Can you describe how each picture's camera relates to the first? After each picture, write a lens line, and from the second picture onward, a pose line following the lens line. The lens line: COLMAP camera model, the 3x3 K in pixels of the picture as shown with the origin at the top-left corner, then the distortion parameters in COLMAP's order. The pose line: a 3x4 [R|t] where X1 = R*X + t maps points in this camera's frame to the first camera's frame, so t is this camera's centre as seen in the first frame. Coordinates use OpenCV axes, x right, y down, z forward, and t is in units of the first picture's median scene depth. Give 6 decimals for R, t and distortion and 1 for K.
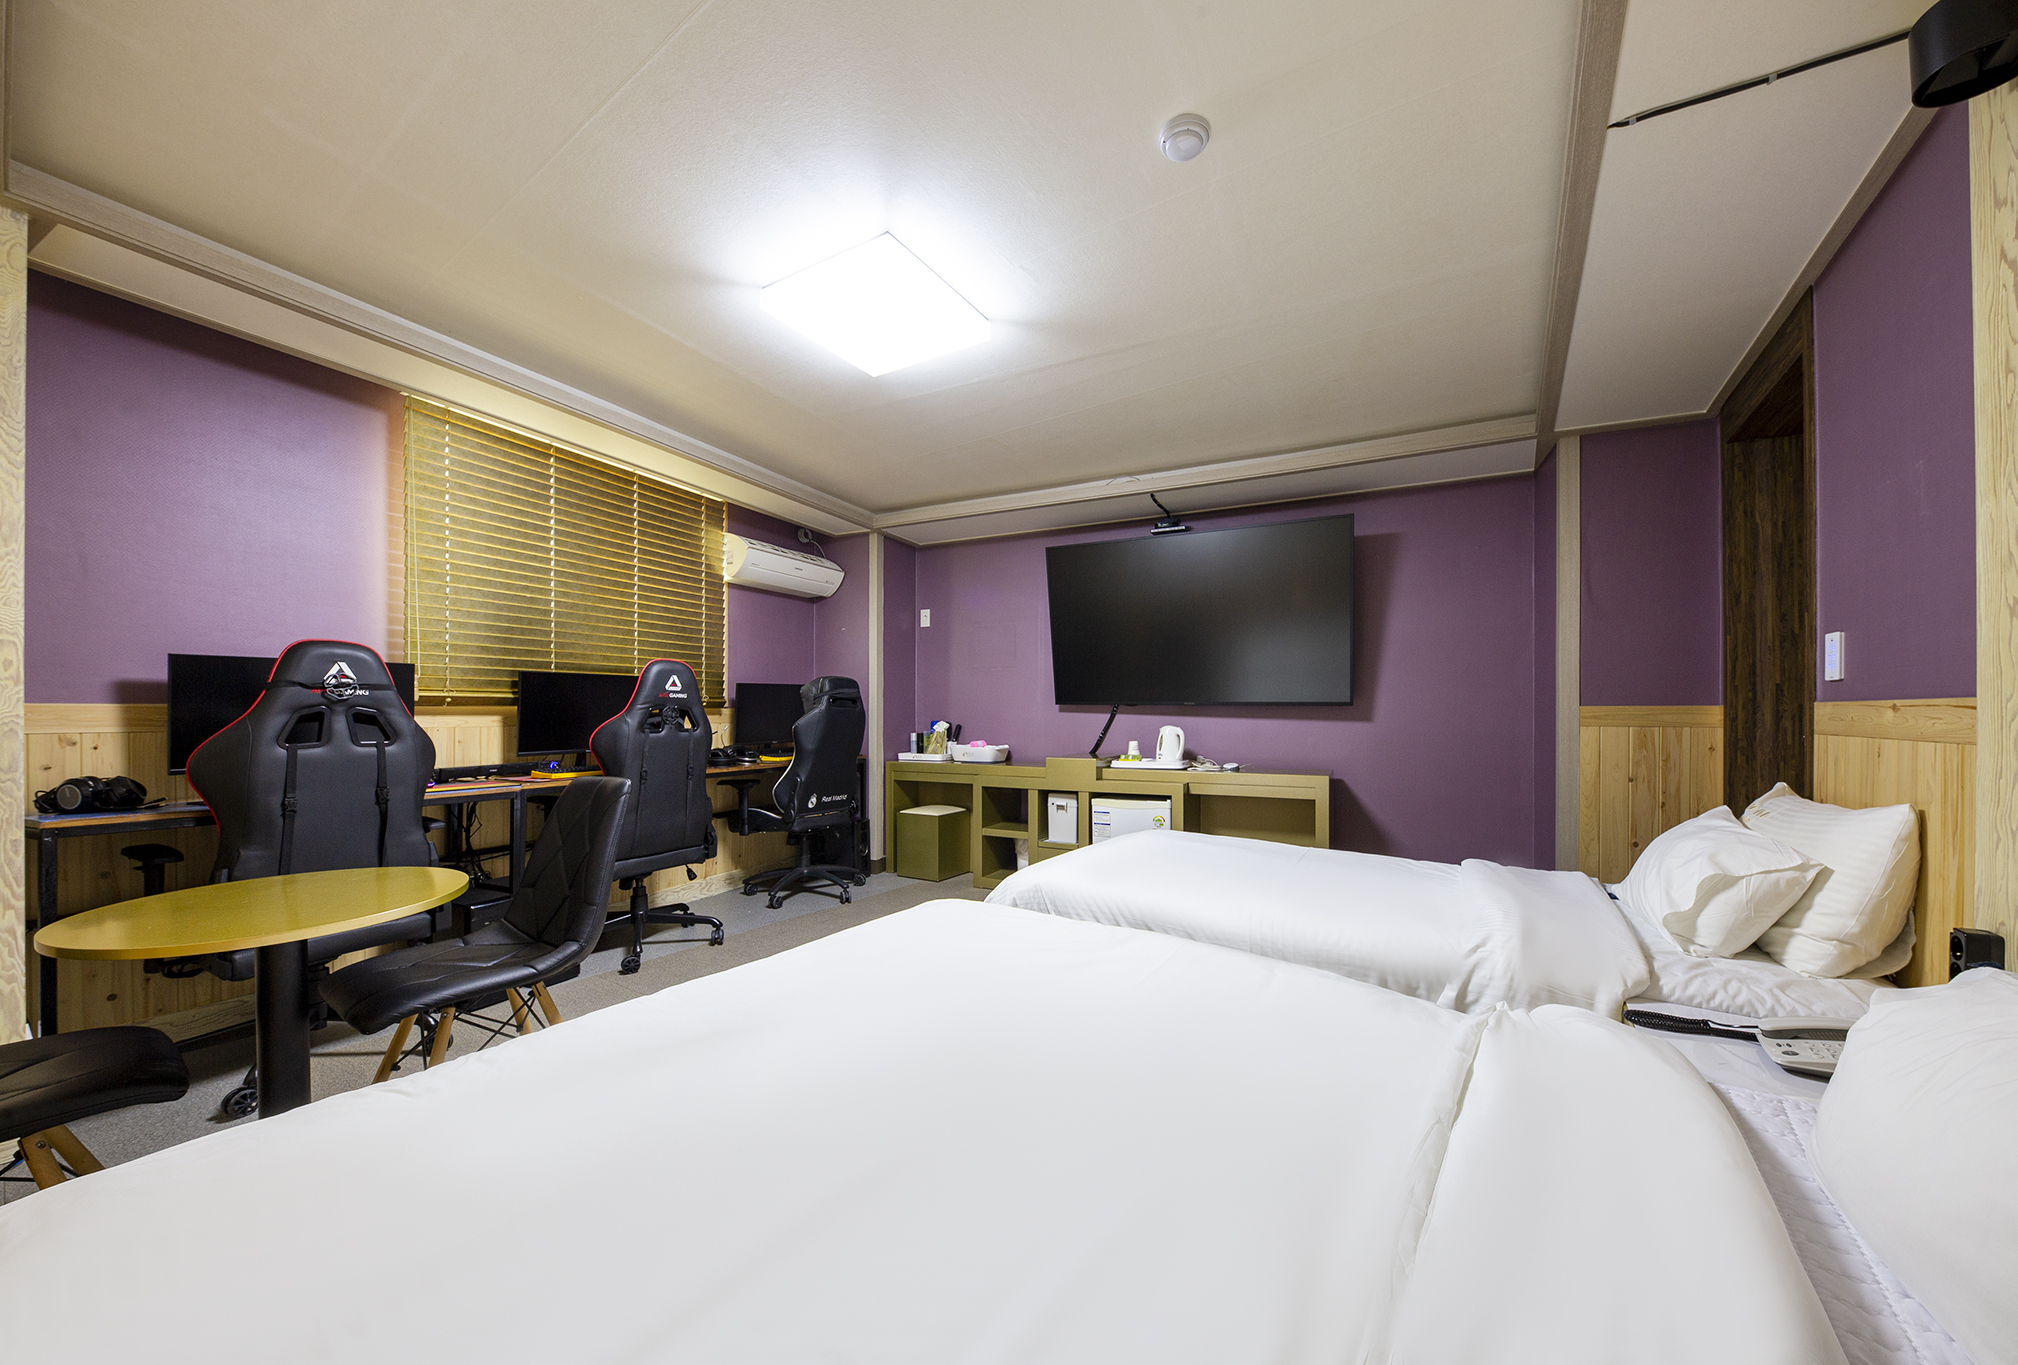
lens RADIAL K [[709.8, 0, 1013.1], [0, 709.8, 692.6], [0, 0, 1]] dist [-0.000735, -0.000129]
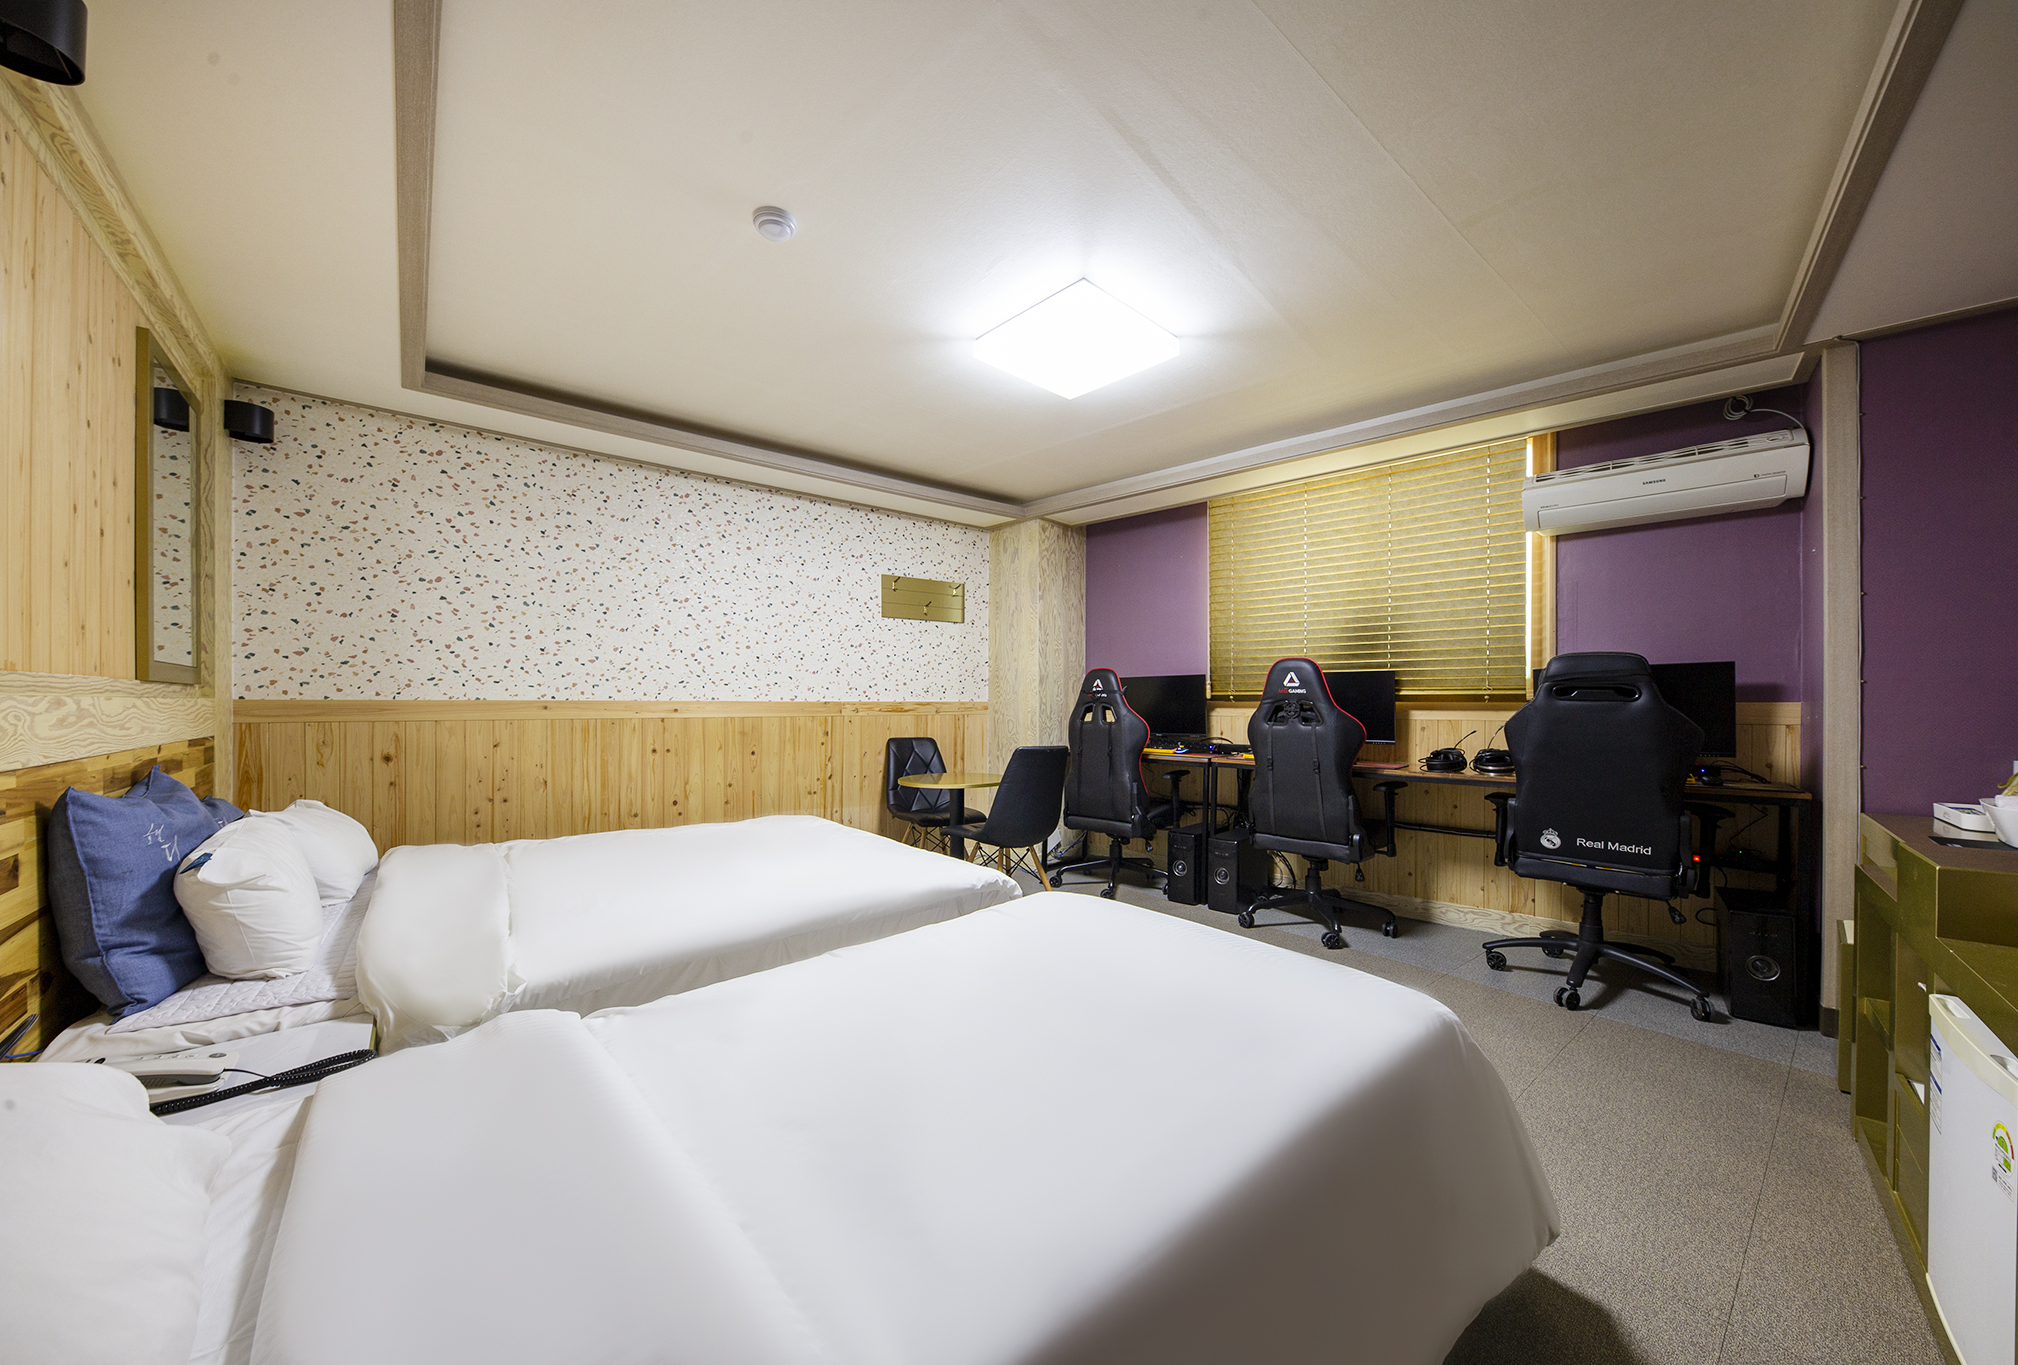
lens RADIAL K [[709.8, 0, 1013.1], [0, 709.8, 692.6], [0, 0, 1]] dist [-0.000735, -0.000129]
pose [[-0.289112, -0.019849, -0.957089, 0.518923], [0.018908, 0.999472, -0.026440, 0.020547], [0.957108, -0.025741, -0.288584, 0.702353]]
